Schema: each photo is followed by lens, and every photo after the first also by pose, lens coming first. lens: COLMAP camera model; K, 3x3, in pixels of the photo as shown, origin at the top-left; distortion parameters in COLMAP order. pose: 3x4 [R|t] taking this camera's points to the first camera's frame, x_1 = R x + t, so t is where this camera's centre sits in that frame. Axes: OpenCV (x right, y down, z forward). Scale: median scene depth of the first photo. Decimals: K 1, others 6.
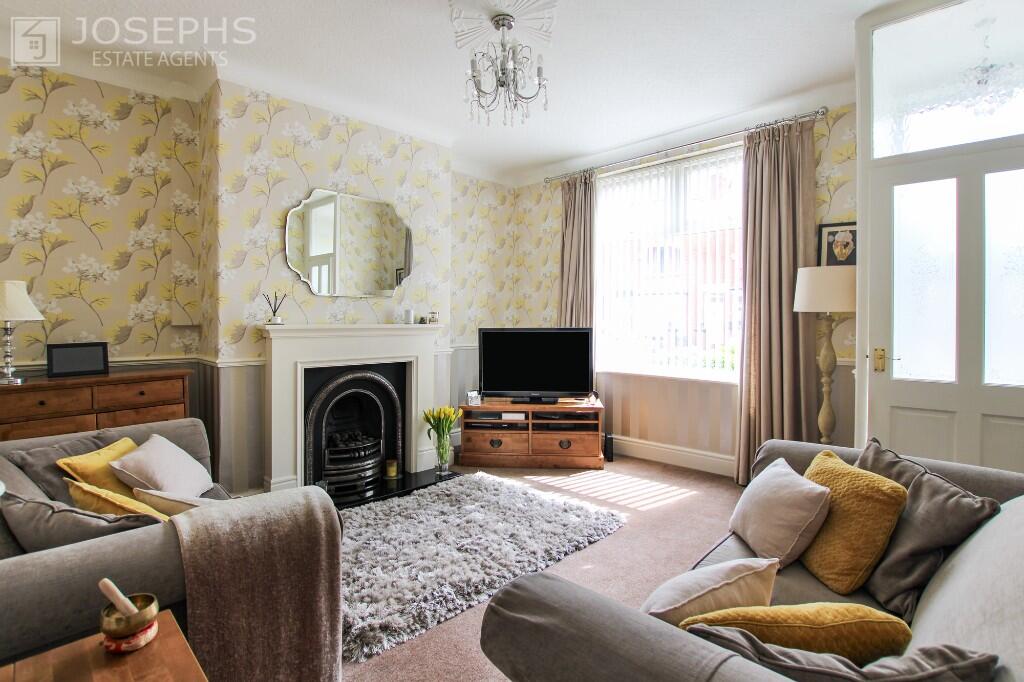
lens RADIAL K [[482.5, 0, 516.3], [0, 482.5, 325.6], [0, 0, 1]] dist [-0.024727, -0.000119]
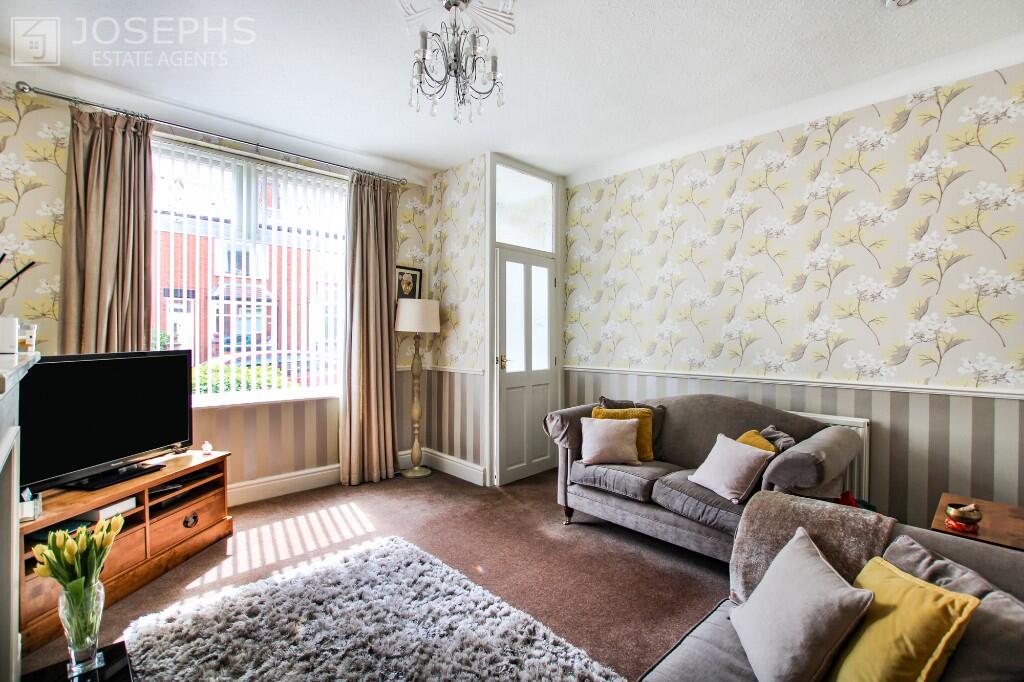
lens RADIAL K [[474.8, 0, 512.0], [0, 474.8, 341.0], [0, 0, 1]] dist [-0.001261, -0.000013]
pose [[0.070614, -0.009087, 0.997462, -0.573846], [0.014703, 0.999859, 0.008068, -0.008822], [-0.997395, 0.014095, 0.070738, 0.527050]]
